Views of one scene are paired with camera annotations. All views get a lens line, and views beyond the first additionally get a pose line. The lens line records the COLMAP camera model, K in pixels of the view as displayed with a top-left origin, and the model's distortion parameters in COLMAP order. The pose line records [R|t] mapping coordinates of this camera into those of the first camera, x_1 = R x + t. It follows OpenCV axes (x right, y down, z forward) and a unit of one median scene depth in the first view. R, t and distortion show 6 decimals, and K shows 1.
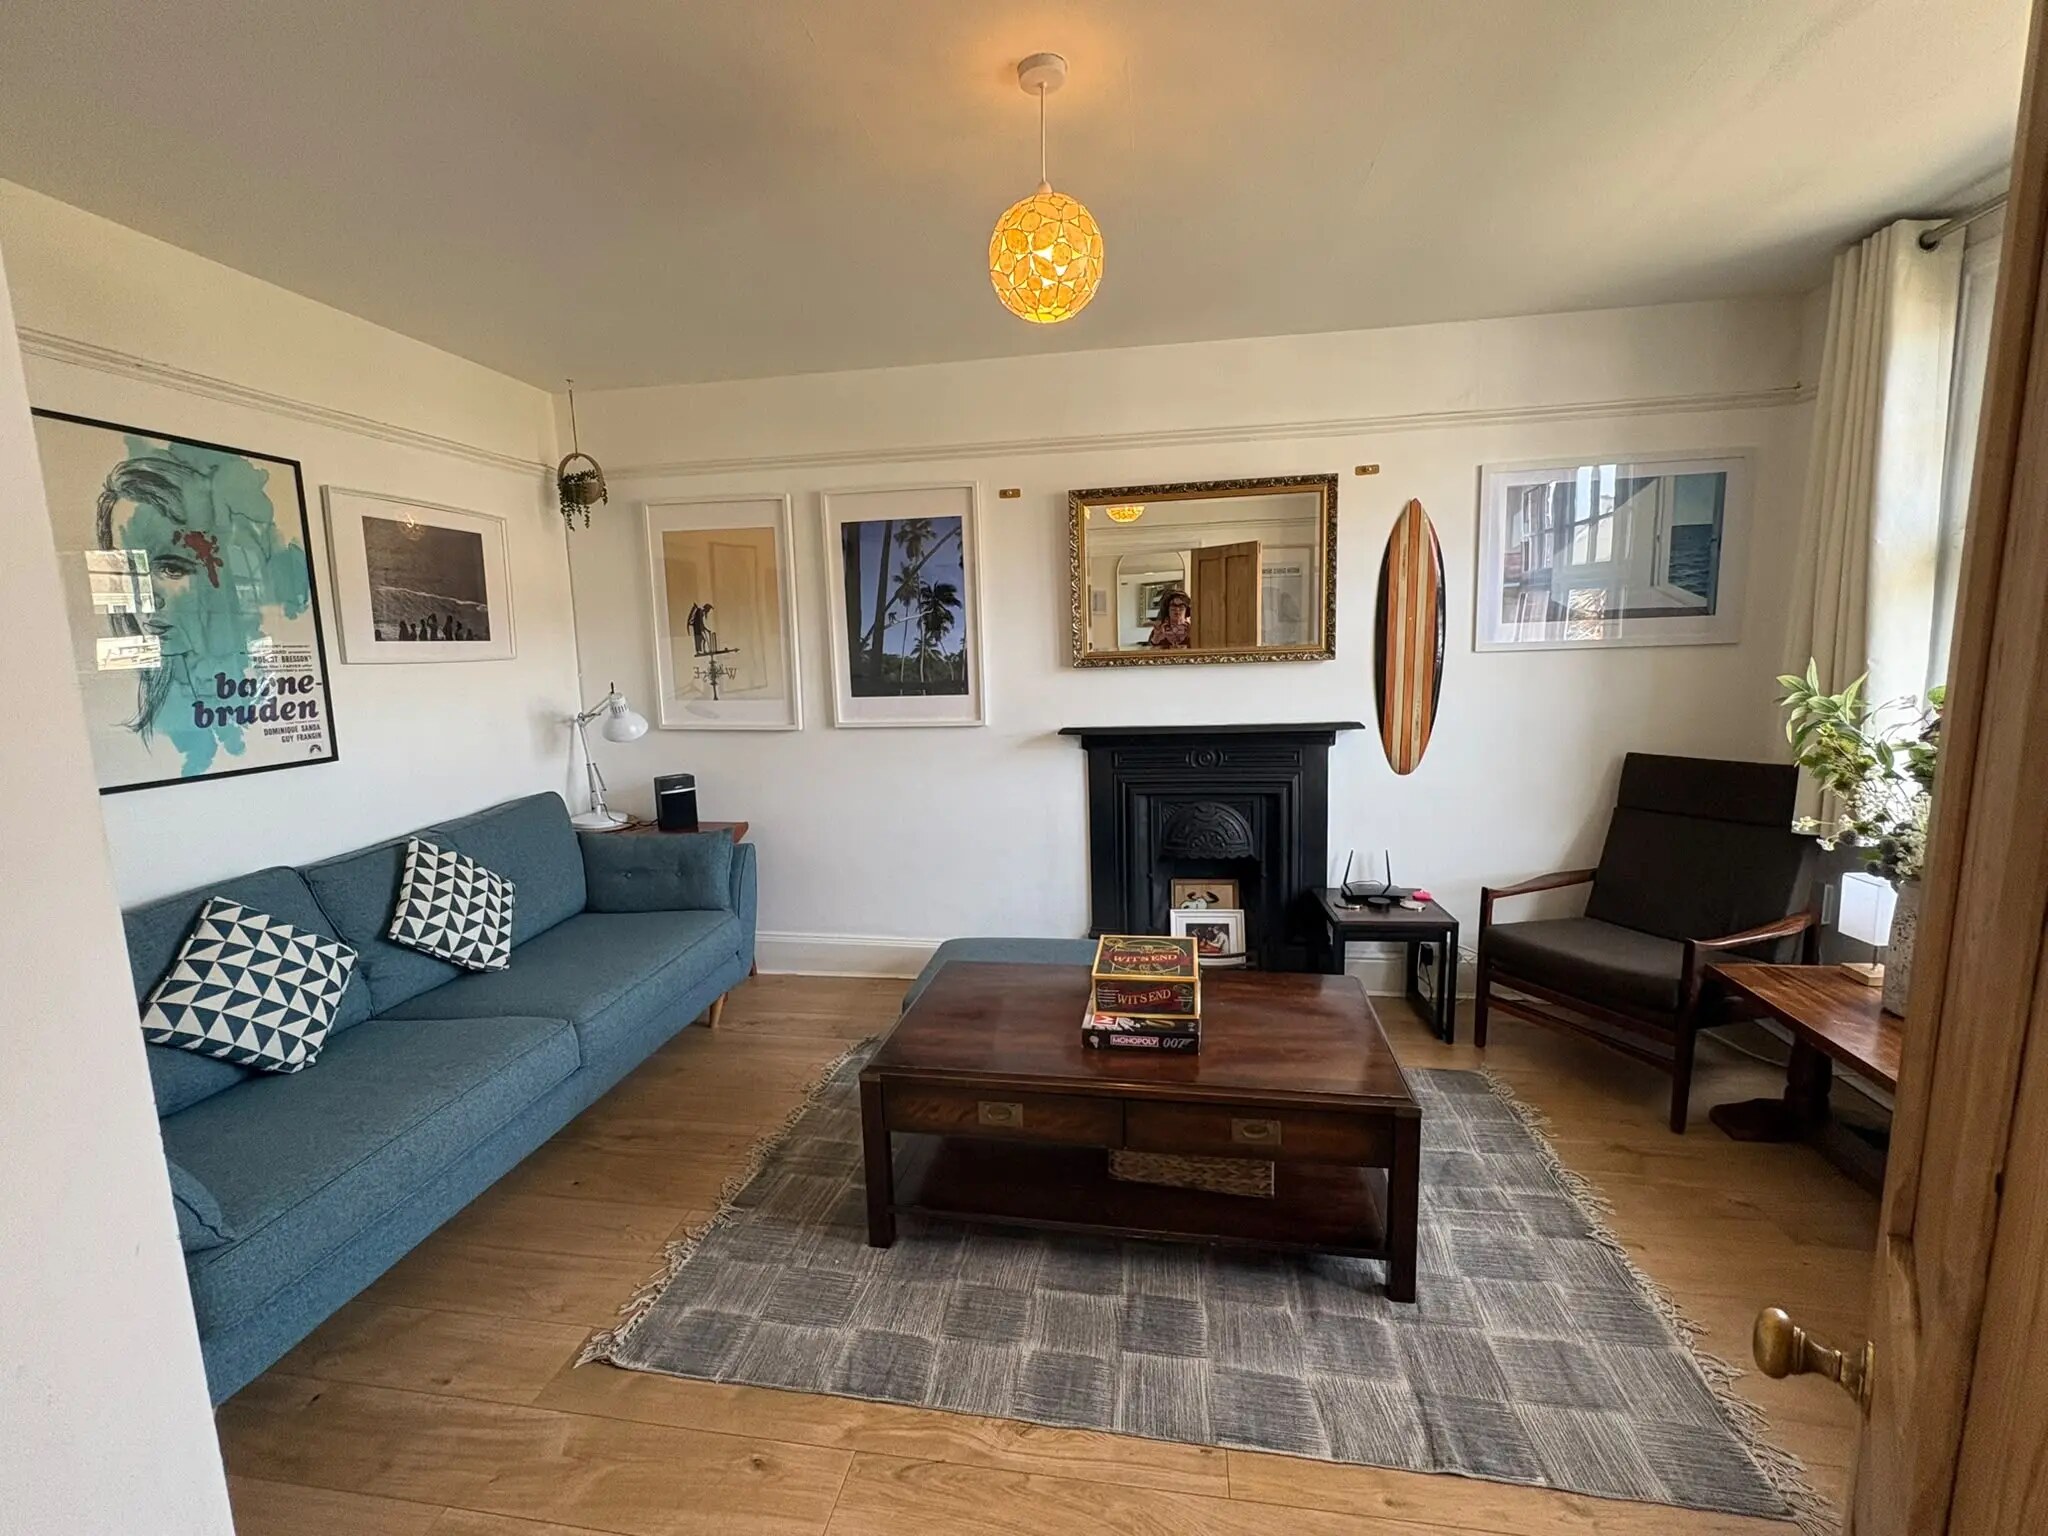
lens RADIAL K [[822.0, 0, 1031.1], [0, 822.0, 769.1], [0, 0, 1]] dist [-0.002621, 0.000076]
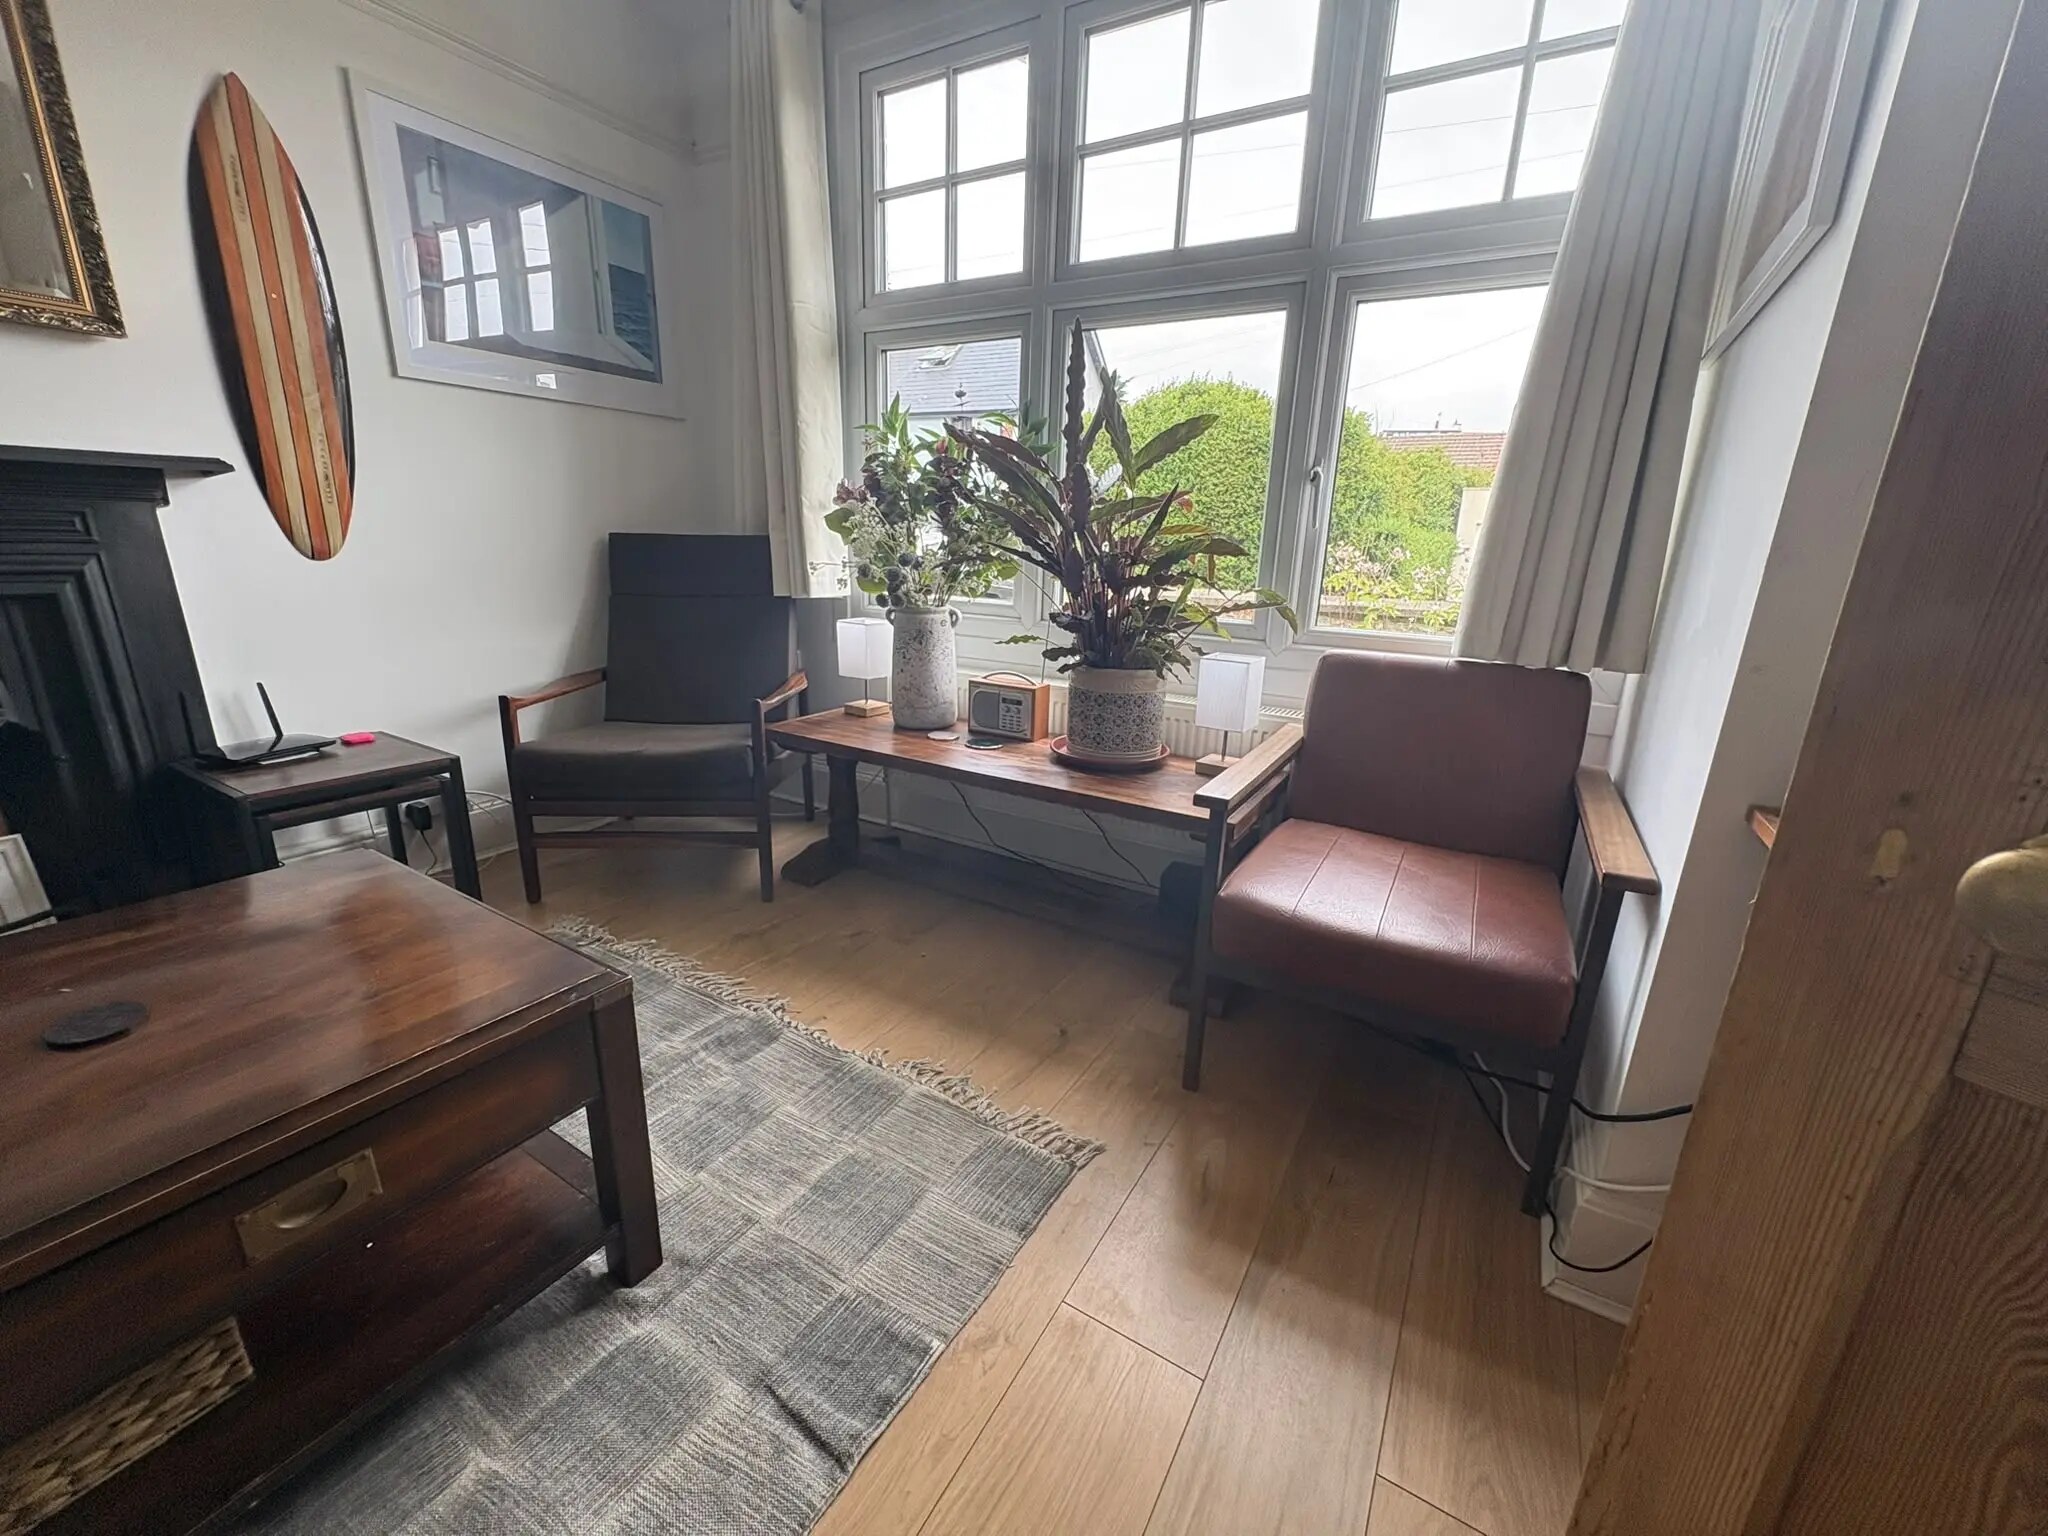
lens RADIAL K [[822.0, 0, 1028.1], [0, 822.0, 766.7], [0, 0, 1]] dist [-0.002621, 0.000076]
pose [[0.360873, -0.215761, 0.907313, 0.037192], [0.073711, 0.976426, 0.202879, 0.089346], [-0.929697, -0.006335, 0.368270, 0.281527]]
